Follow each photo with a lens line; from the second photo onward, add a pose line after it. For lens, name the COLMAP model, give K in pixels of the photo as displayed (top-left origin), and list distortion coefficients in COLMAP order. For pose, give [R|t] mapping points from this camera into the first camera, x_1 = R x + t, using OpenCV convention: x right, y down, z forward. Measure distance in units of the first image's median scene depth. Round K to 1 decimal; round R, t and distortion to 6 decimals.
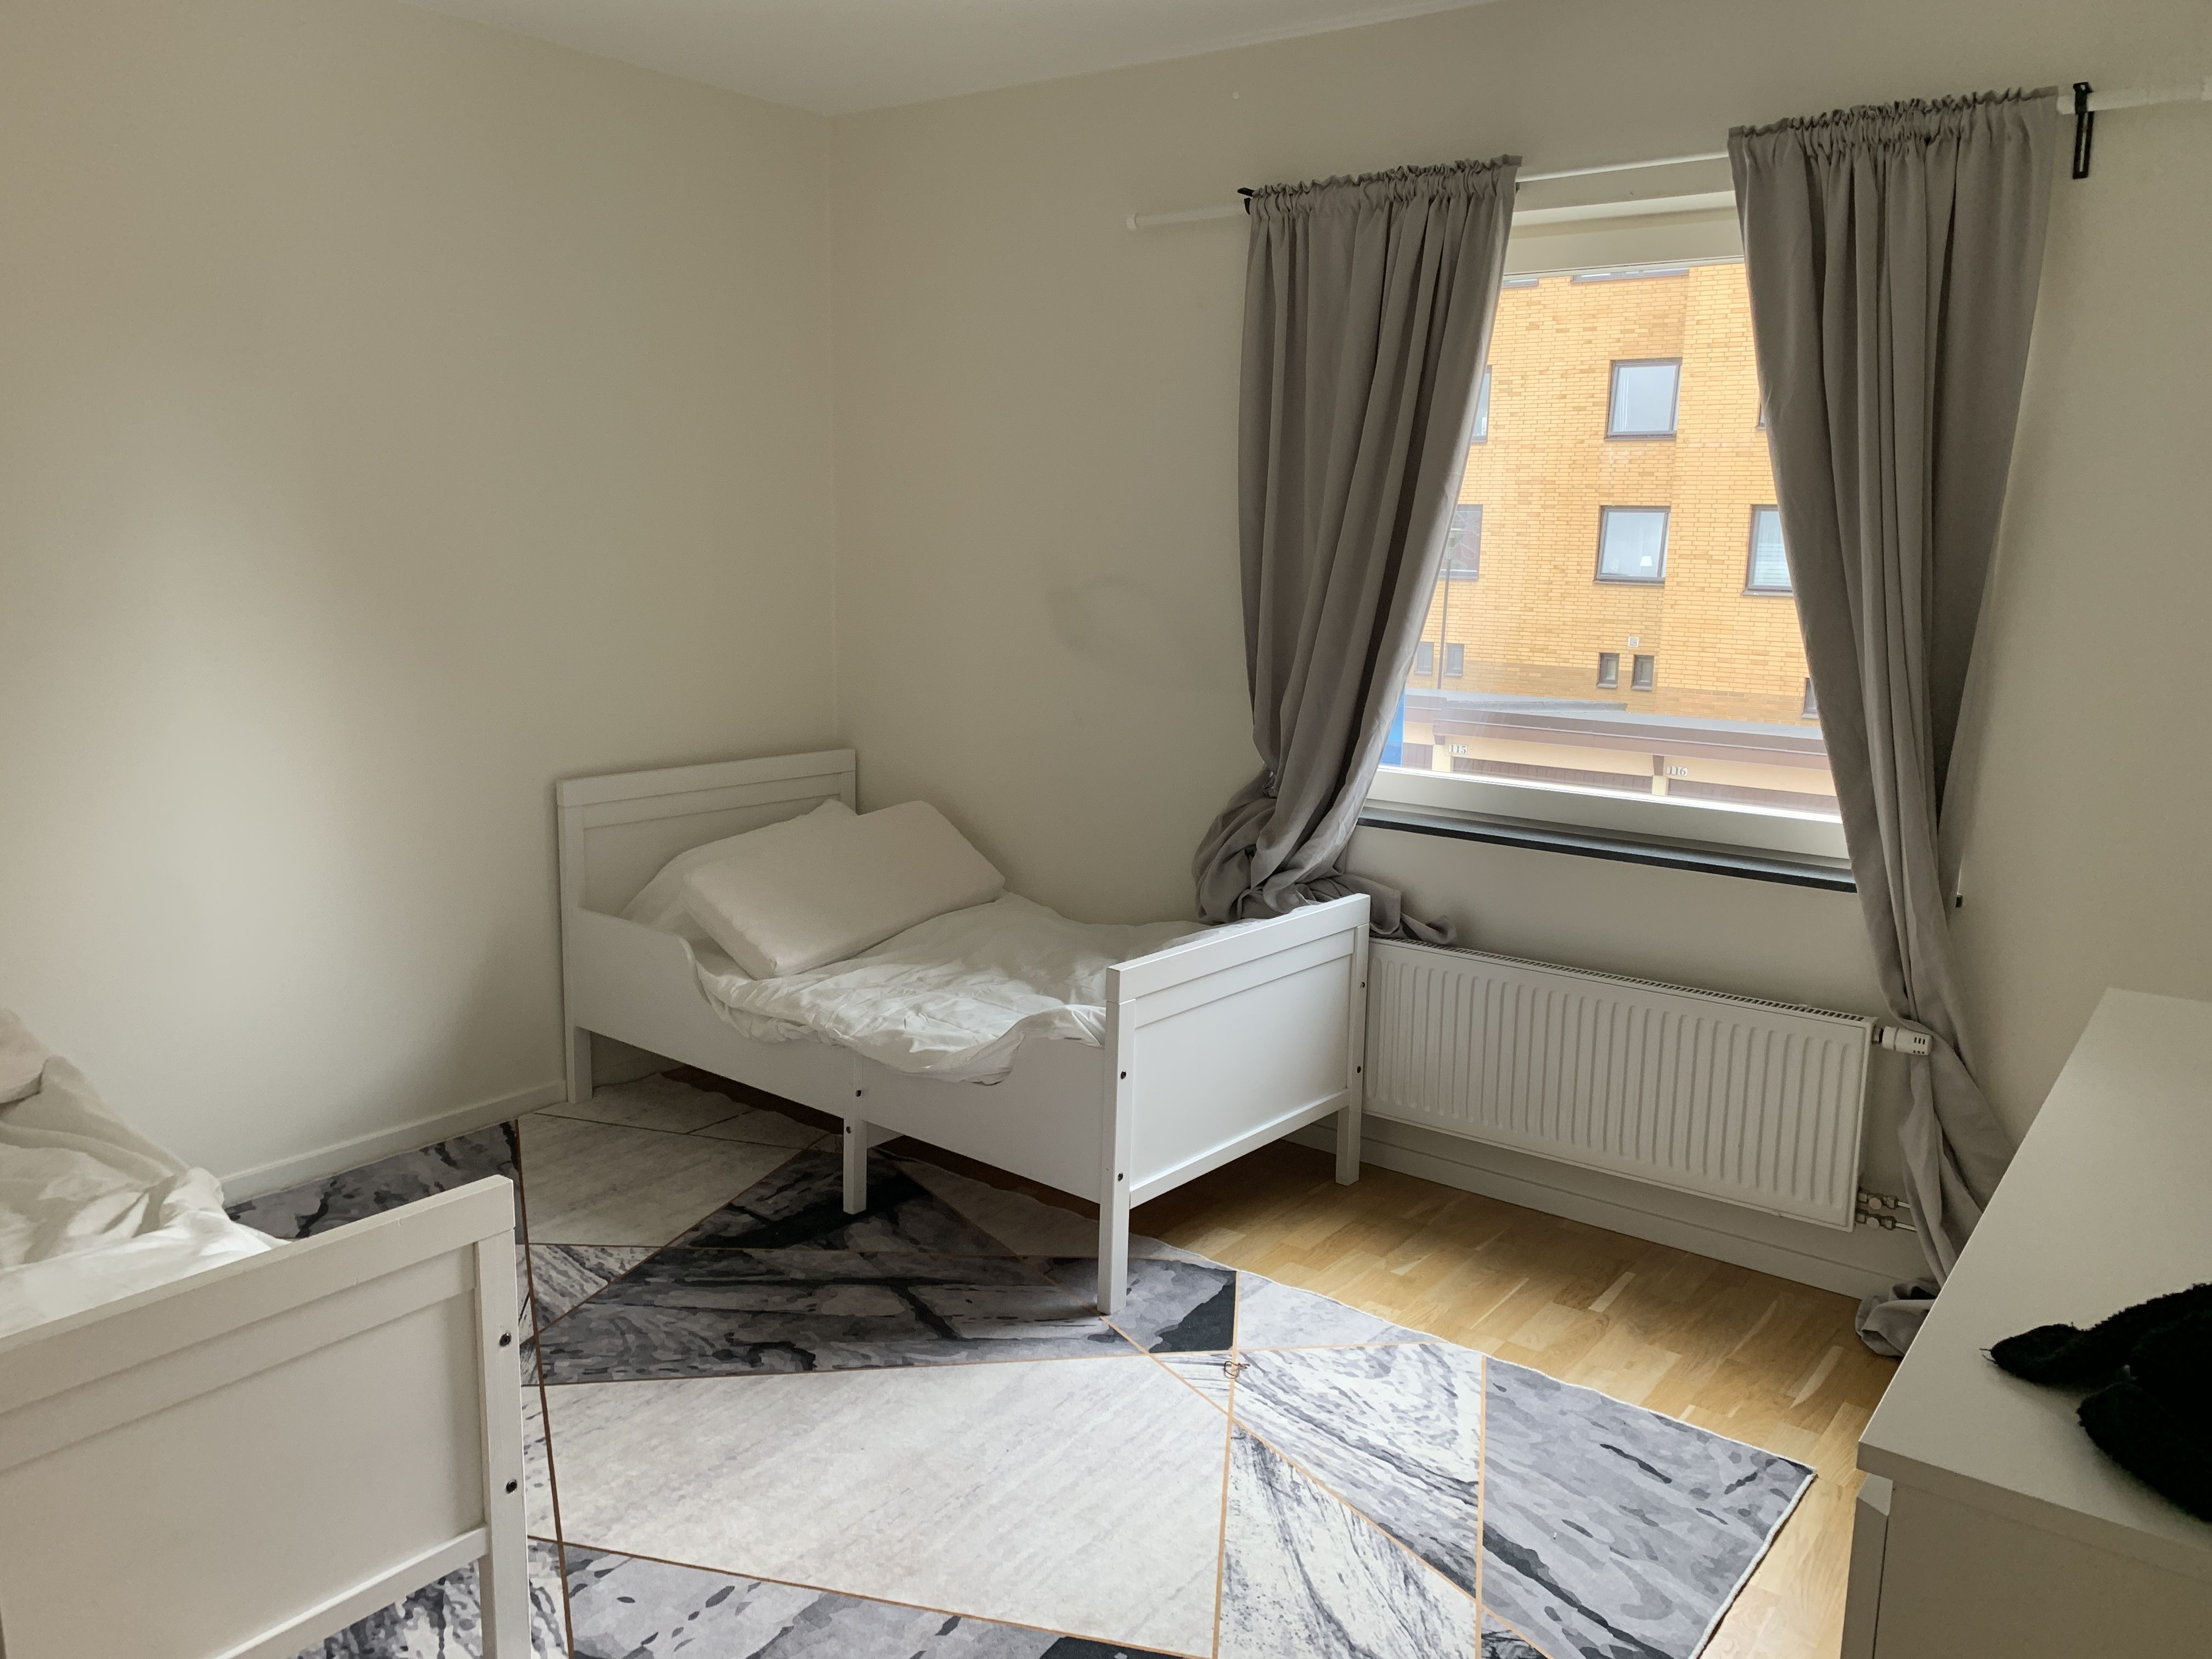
lens RADIAL K [[1697.9, 0, 1098.5], [0, 1697.9, 827.9], [0, 0, 1]] dist [0.030740, -0.006799]
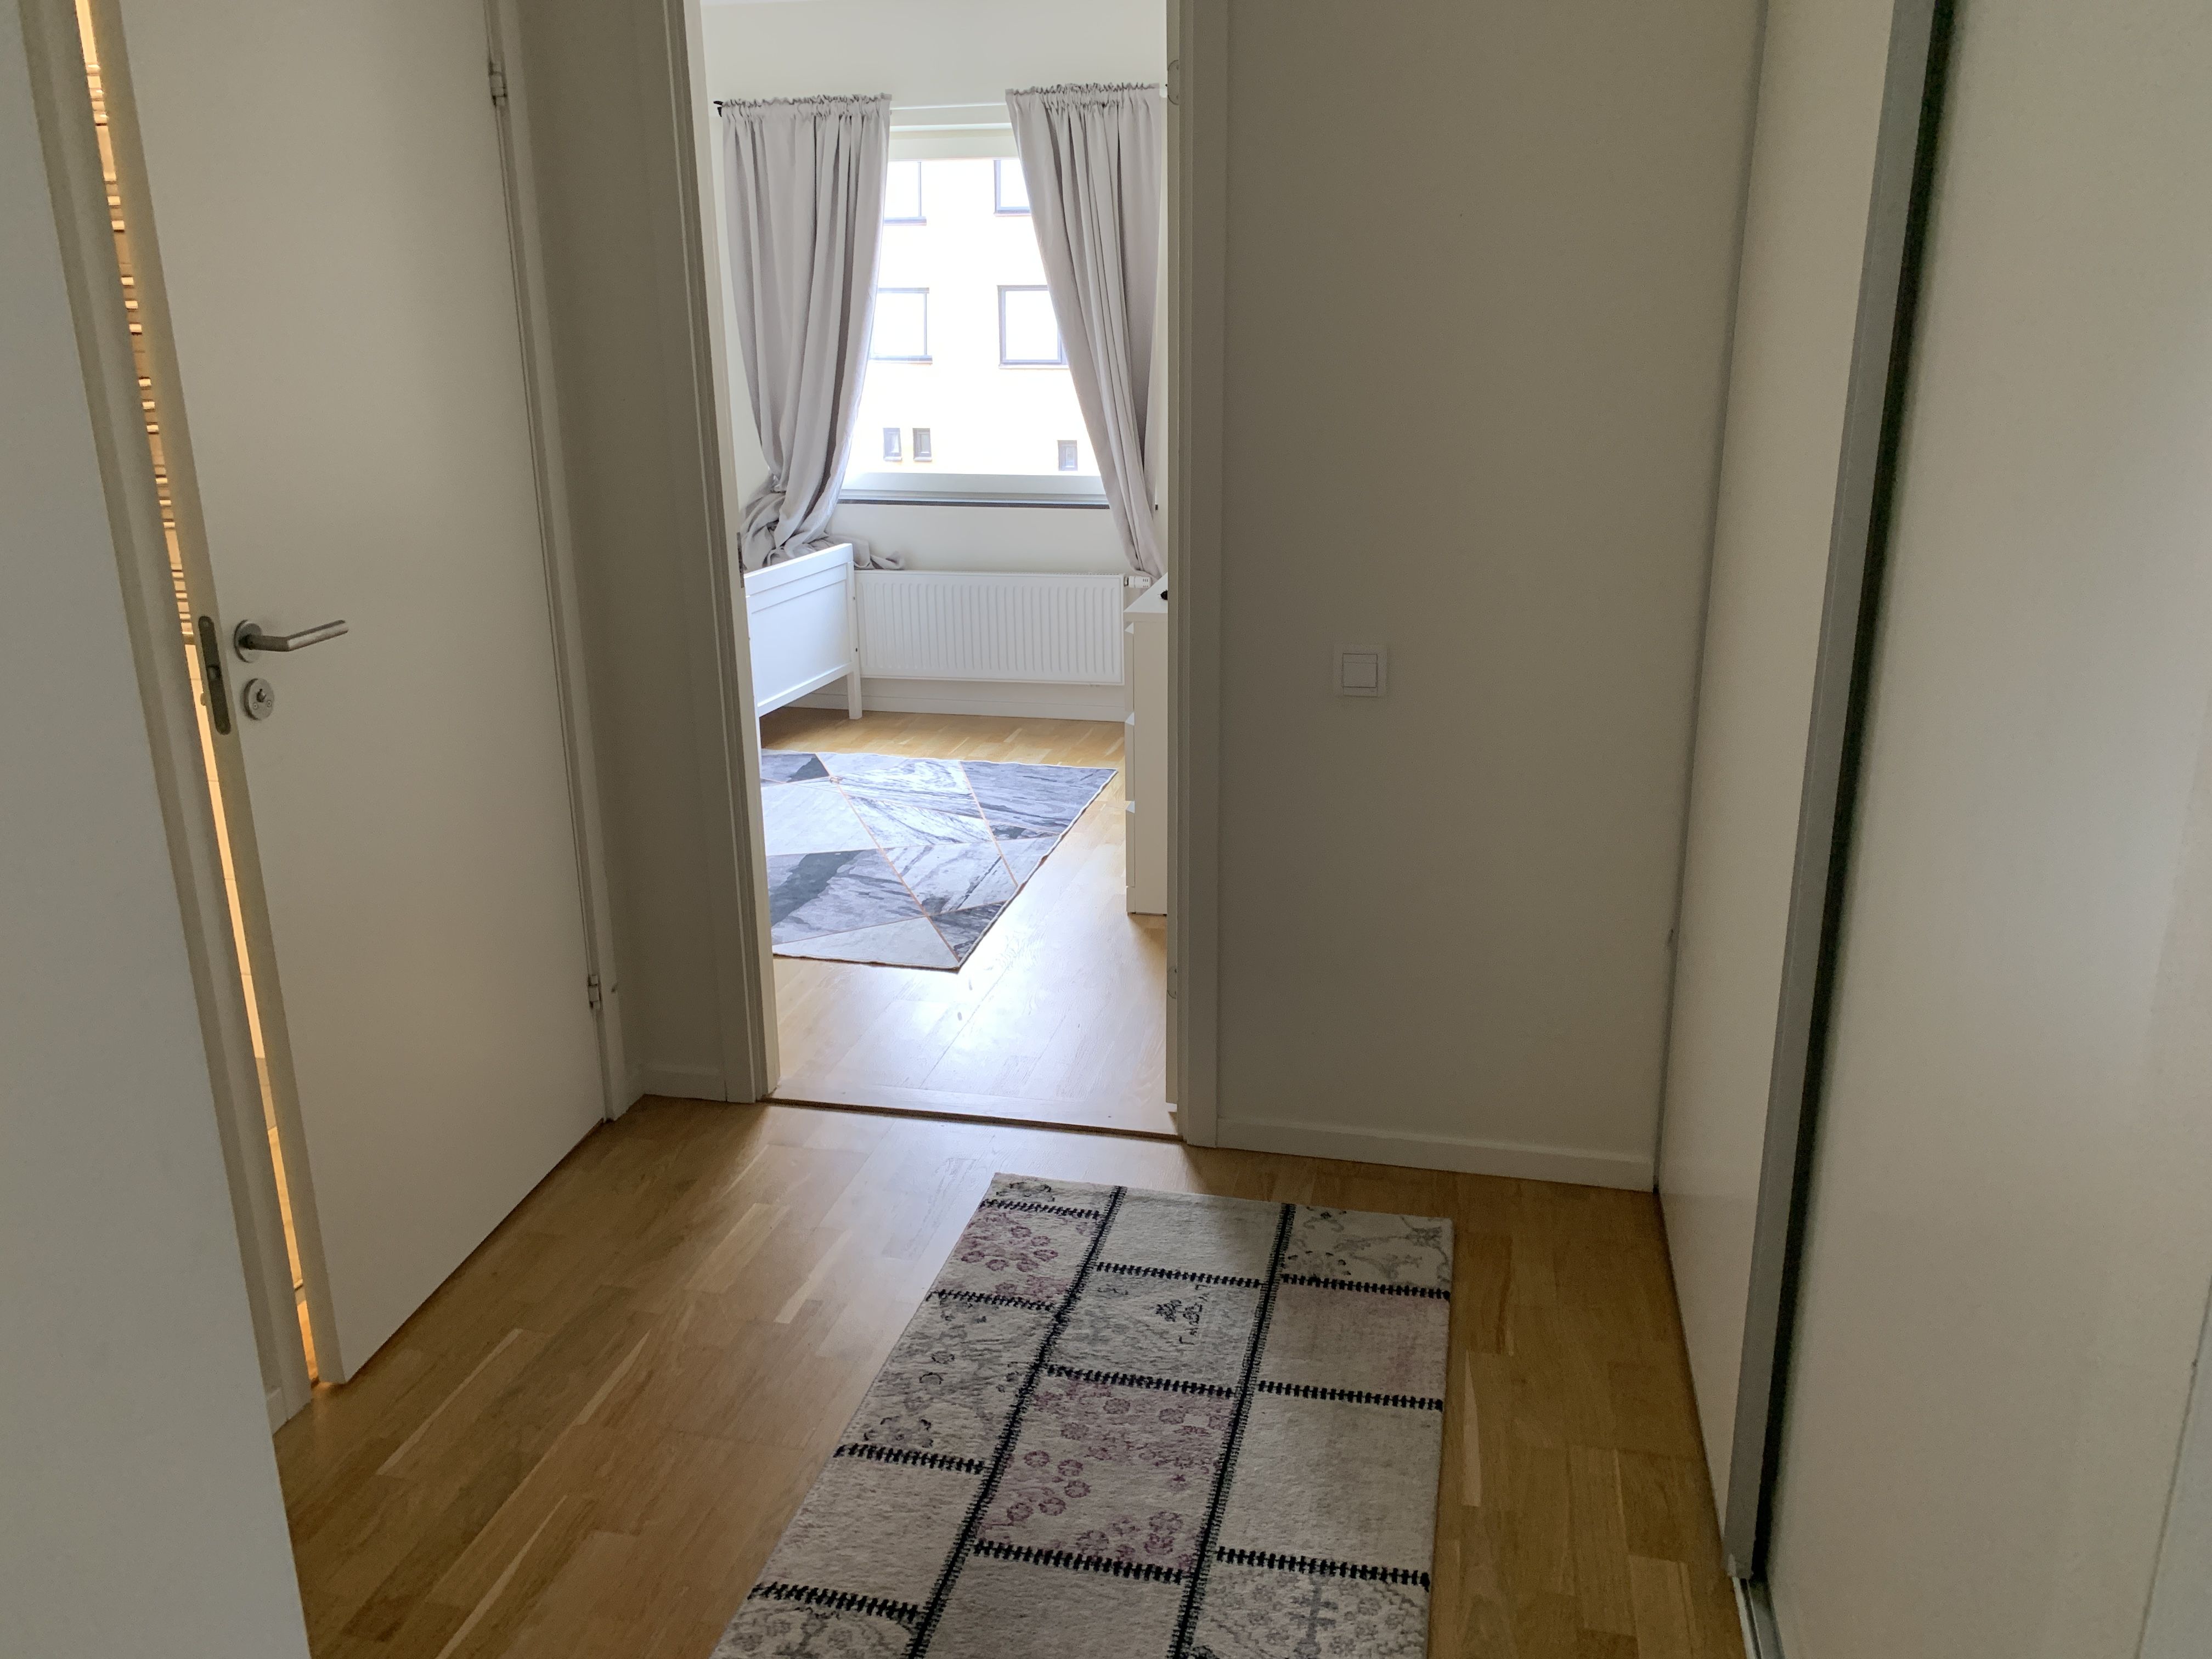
lens RADIAL K [[1697.9, 0, 1111.0], [0, 1697.9, 834.9], [0, 0, 1]] dist [0.030740, -0.006799]
pose [[0.909606, -0.146896, 0.388636, -0.336295], [0.098020, 0.984879, 0.142847, 0.119984], [-0.403743, -0.091840, 0.910251, -0.739068]]
